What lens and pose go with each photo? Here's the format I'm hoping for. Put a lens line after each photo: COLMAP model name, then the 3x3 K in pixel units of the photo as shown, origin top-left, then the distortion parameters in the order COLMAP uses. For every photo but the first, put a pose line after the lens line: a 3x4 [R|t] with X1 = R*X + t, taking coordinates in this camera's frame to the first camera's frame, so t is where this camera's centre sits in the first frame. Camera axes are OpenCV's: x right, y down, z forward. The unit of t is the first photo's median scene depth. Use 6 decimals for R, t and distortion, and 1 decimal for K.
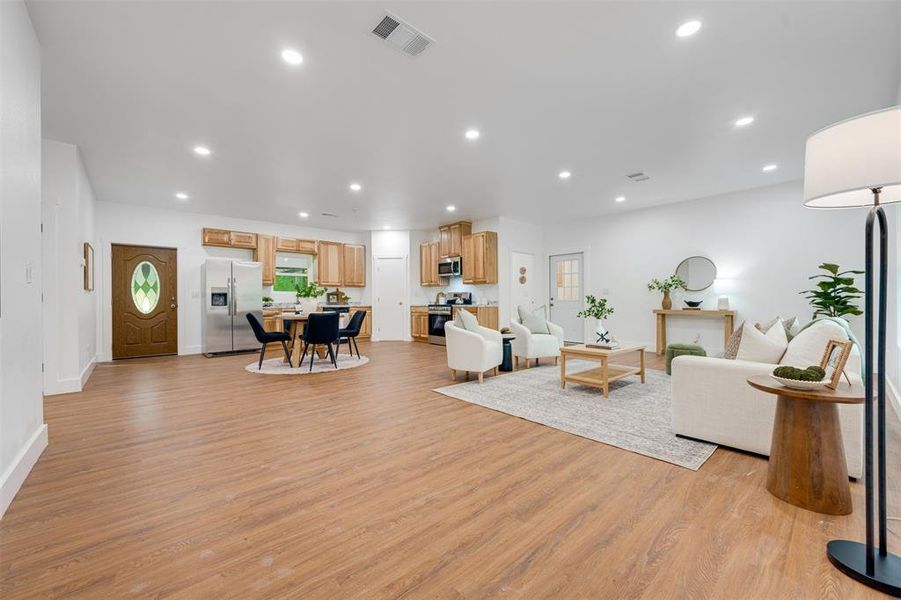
lens RADIAL K [[354.1, 0, 449.2], [0, 354.1, 300.7], [0, 0, 1]] dist [-0.001155, -0.000051]
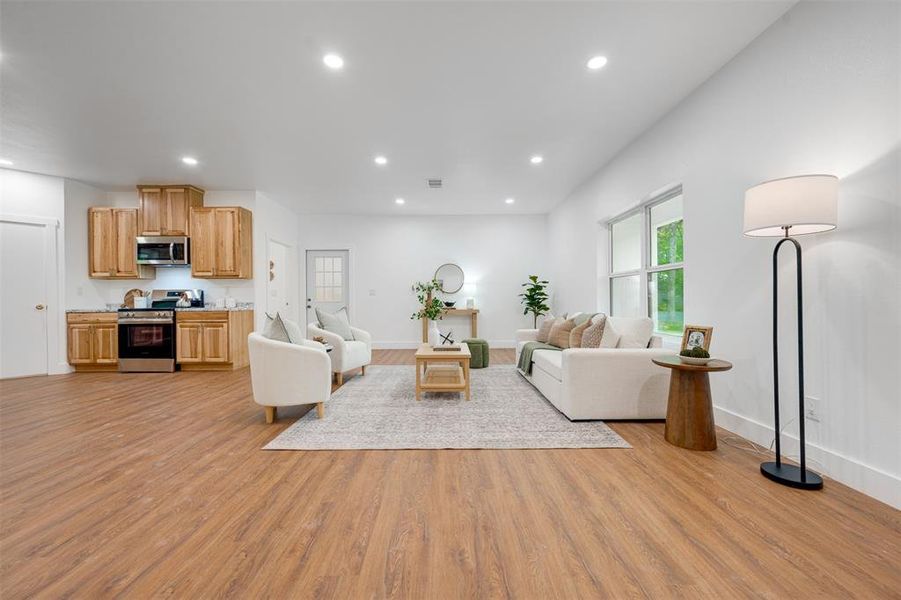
lens RADIAL K [[354.1, 0, 449.2], [0, 354.1, 300.7], [0, 0, 1]] dist [-0.001155, -0.000051]
pose [[0.659110, 0.000518, 0.752046, -0.163095], [0.003027, 0.999990, -0.003341, 0.001324], [-0.752040, 0.004478, 0.659102, 0.199482]]
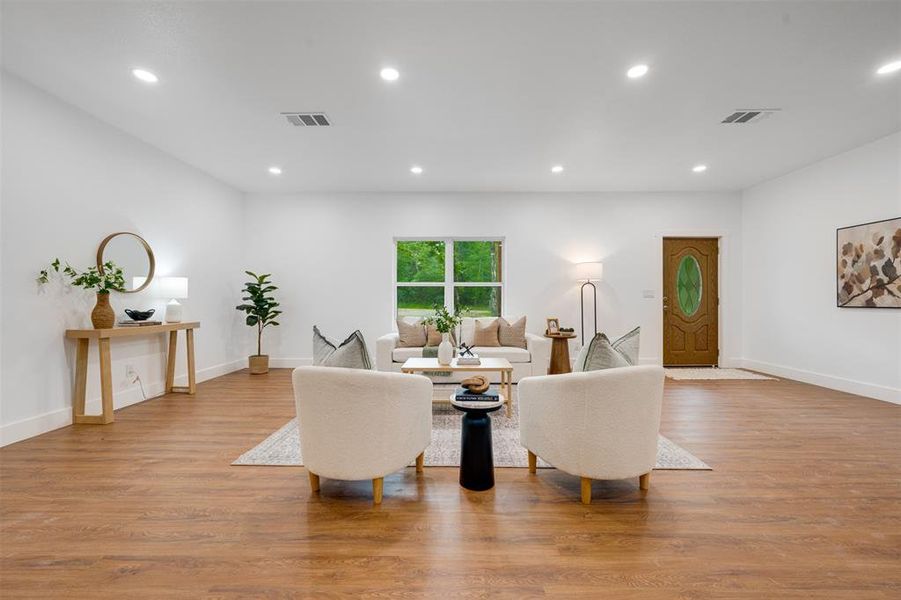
lens RADIAL K [[354.1, 0, 449.2], [0, 354.1, 300.7], [0, 0, 1]] dist [-0.001155, -0.000051]
pose [[-0.738920, 0.004663, 0.673778, -0.068353], [0.004270, 0.999988, -0.002238, -0.009435], [-0.673780, 0.001223, -0.738931, 0.938765]]
